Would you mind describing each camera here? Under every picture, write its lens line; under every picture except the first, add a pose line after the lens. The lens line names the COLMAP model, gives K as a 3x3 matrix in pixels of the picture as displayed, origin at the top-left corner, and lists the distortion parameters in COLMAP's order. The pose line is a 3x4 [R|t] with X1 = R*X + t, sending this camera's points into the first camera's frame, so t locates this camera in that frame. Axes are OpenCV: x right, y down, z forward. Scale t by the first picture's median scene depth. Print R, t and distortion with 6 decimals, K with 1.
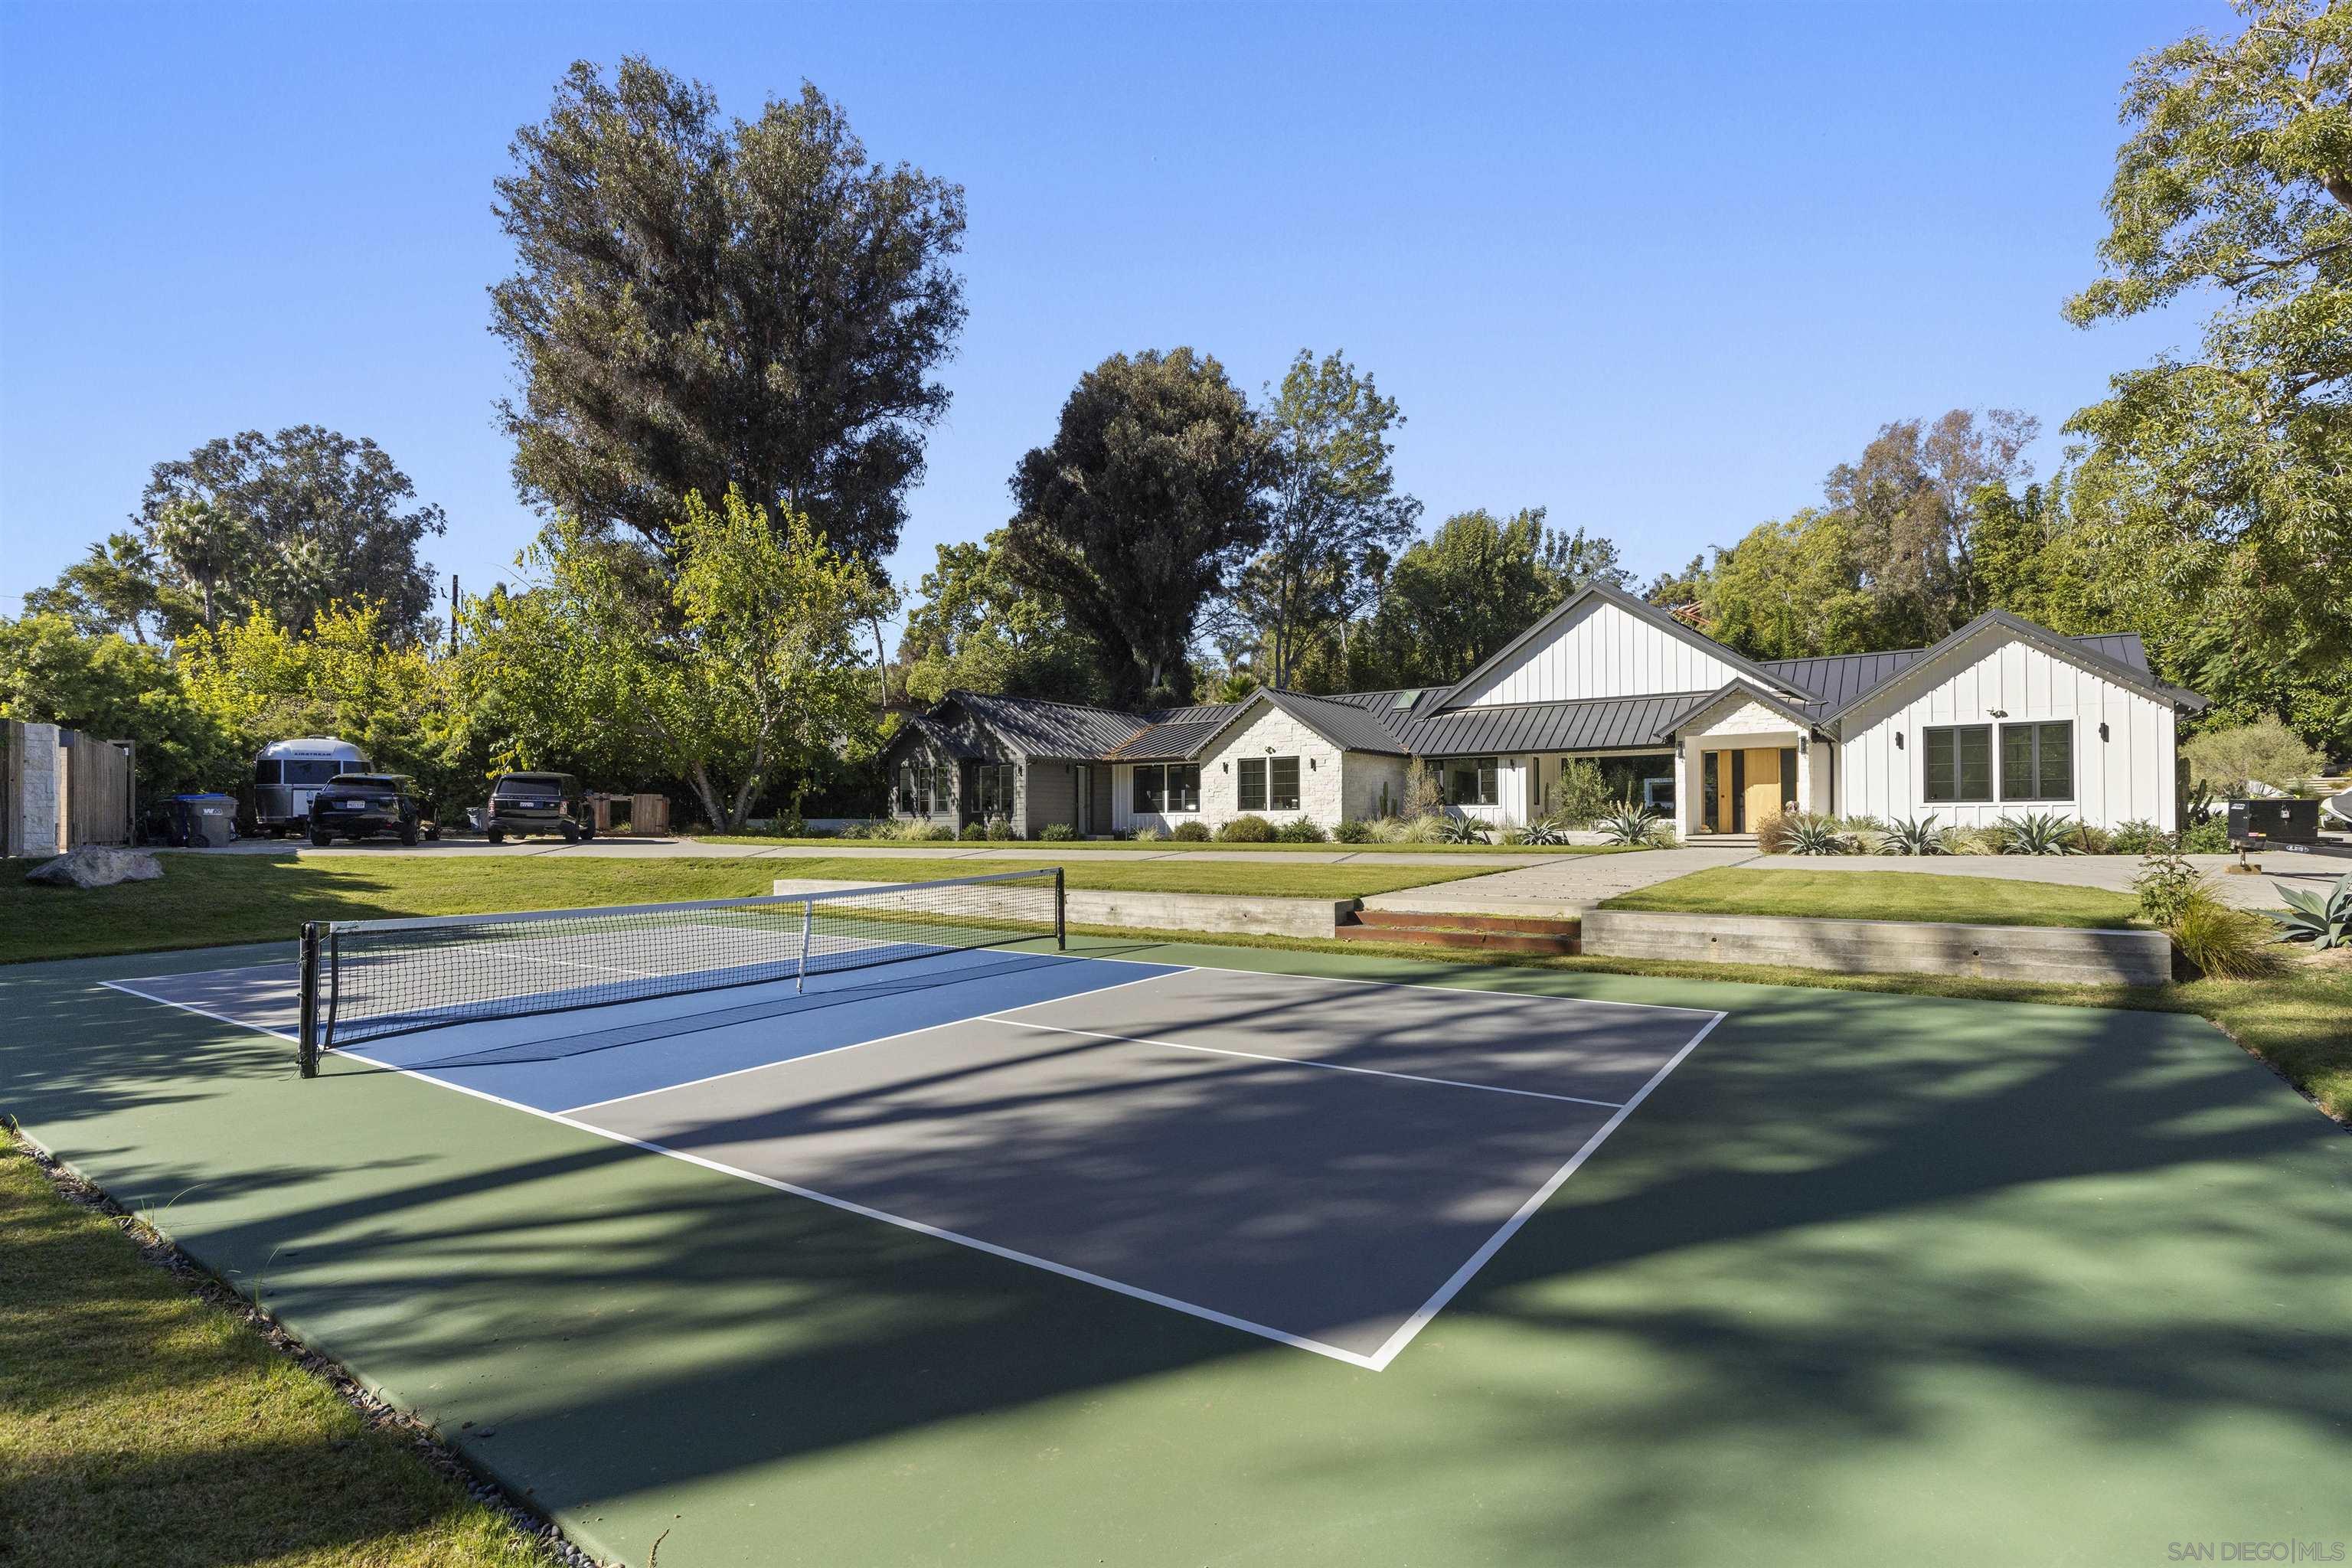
lens RADIAL K [[1056.6, 0, 1185.4], [0, 1056.6, 782.1], [0, 0, 1]] dist [0.013890, -0.000529]
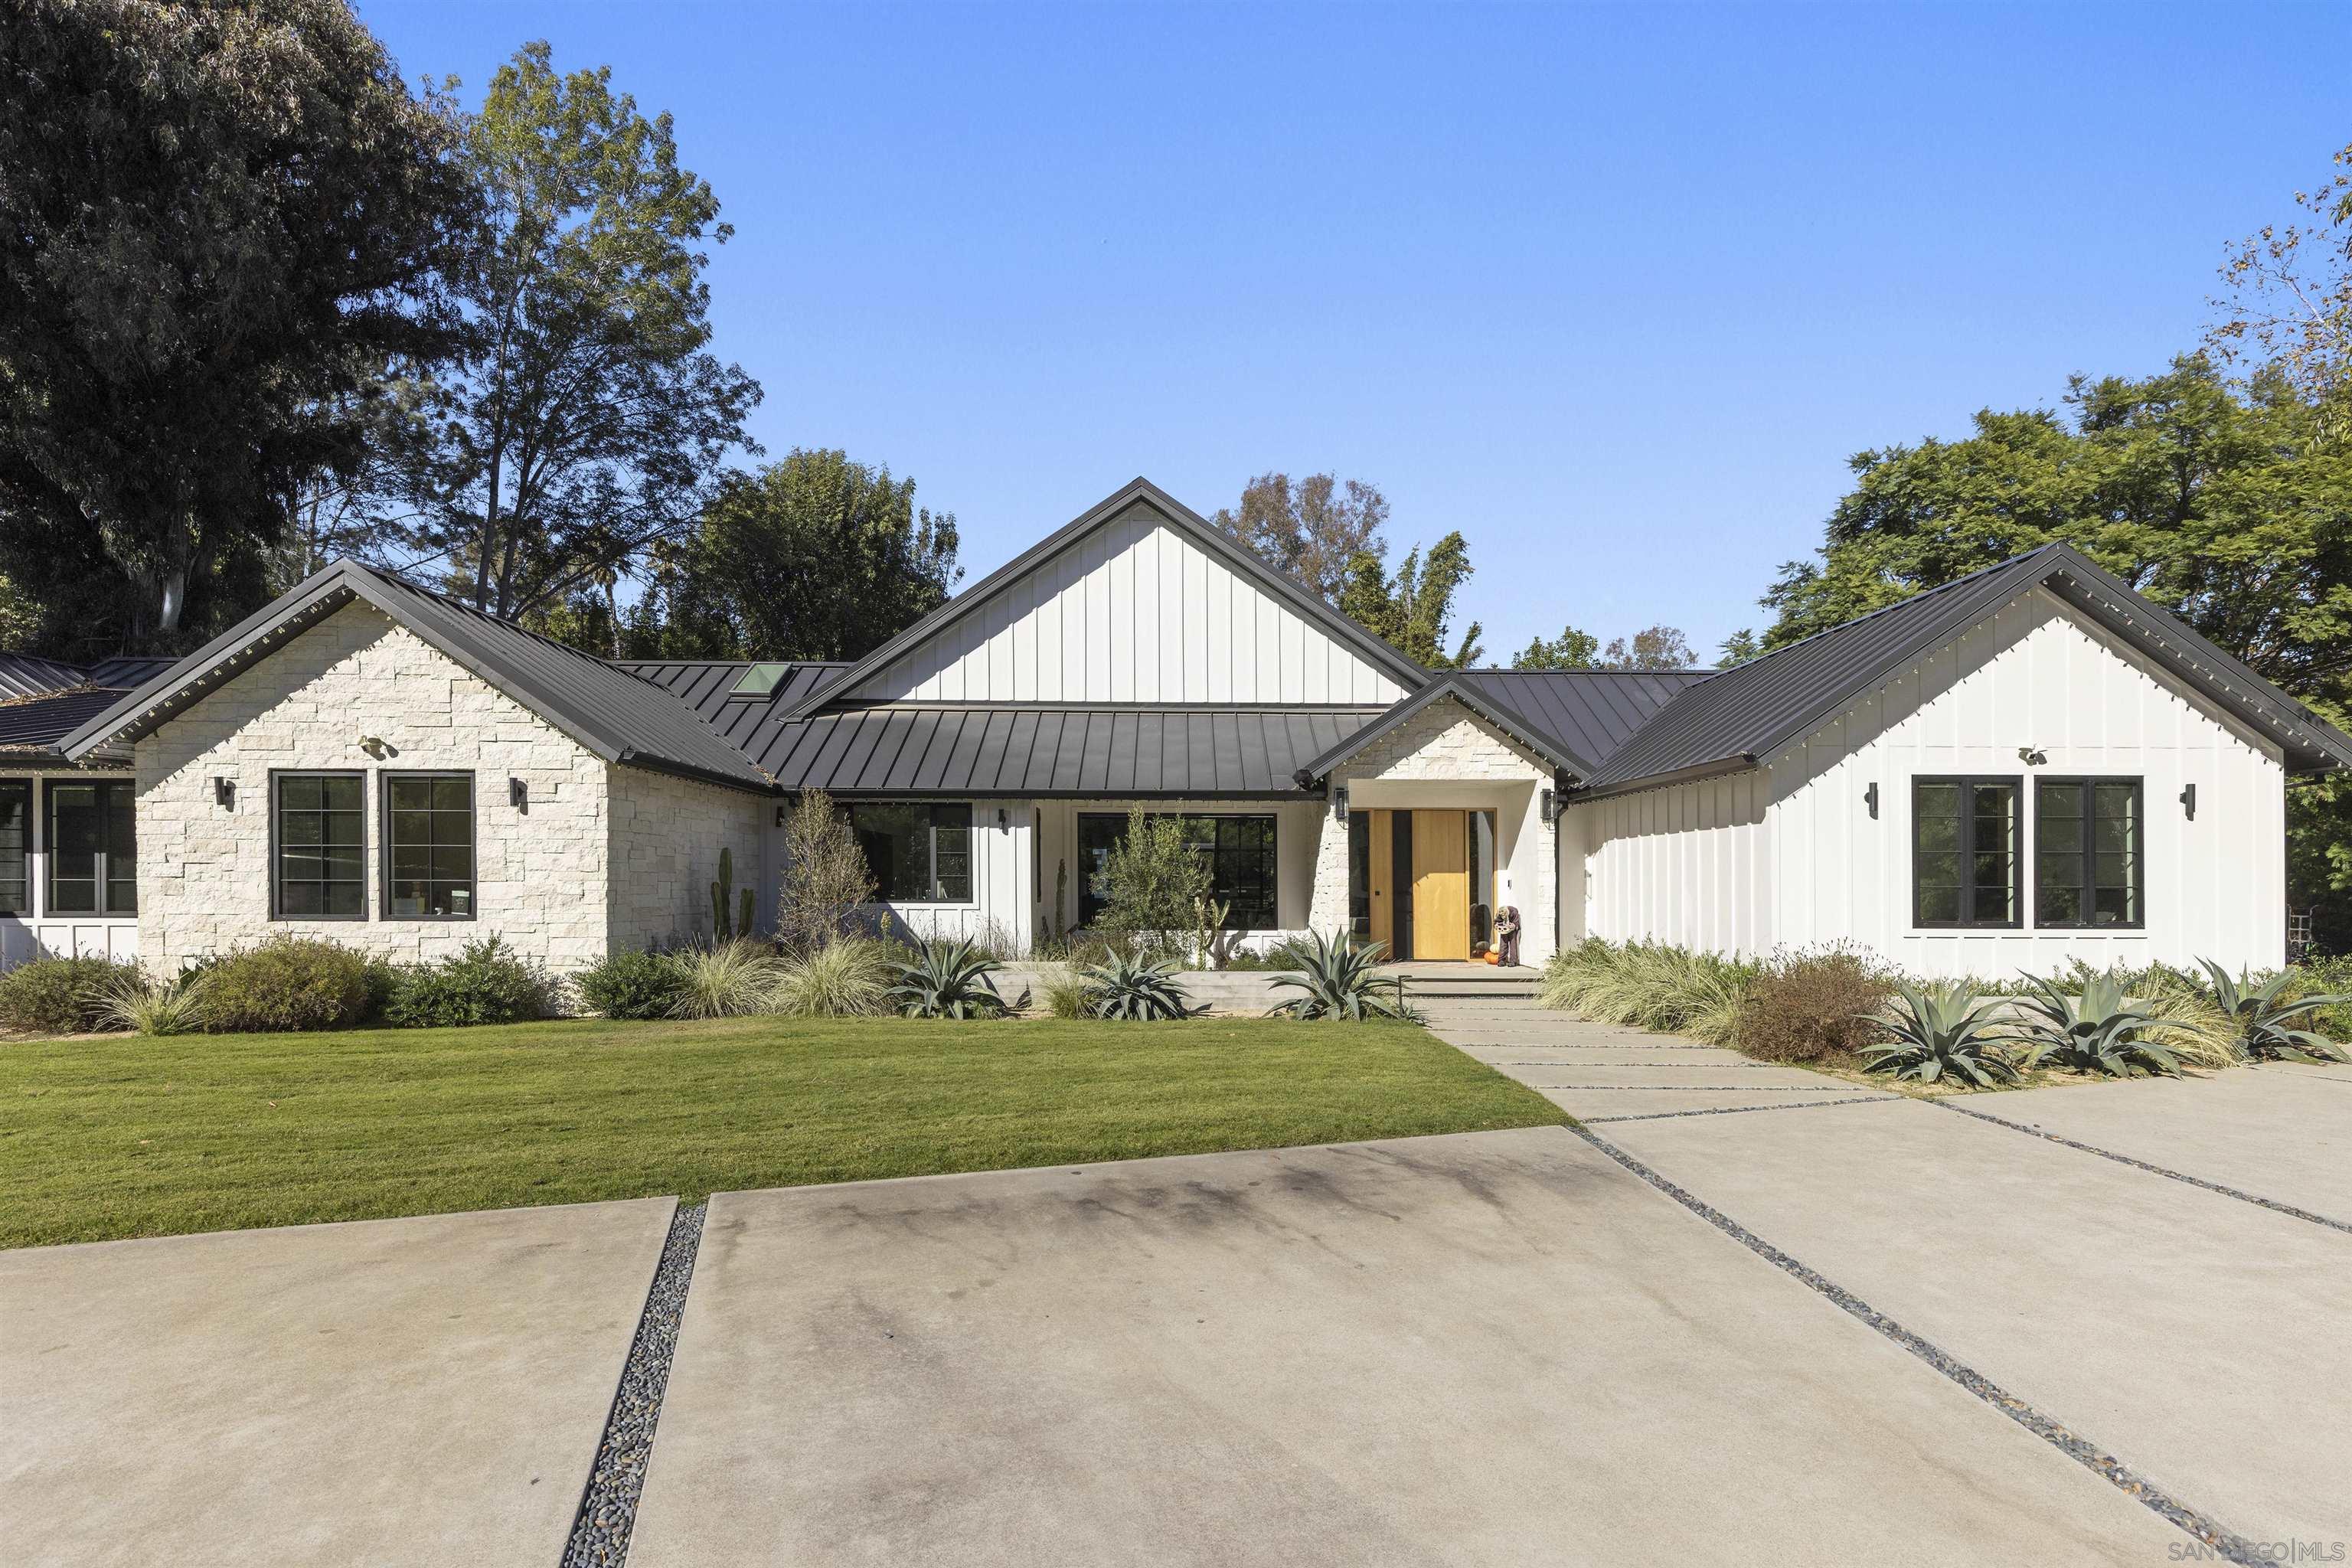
lens RADIAL K [[1082.1, 0, 1175.1], [0, 1082.1, 905.4], [0, 0, 1]] dist [0.014491, -0.000512]
pose [[0.812245, -0.003711, 0.583304, 0.082999], [-0.029915, 0.998399, 0.048007, -0.003736], [-0.582548, -0.056443, 0.810834, 0.545557]]
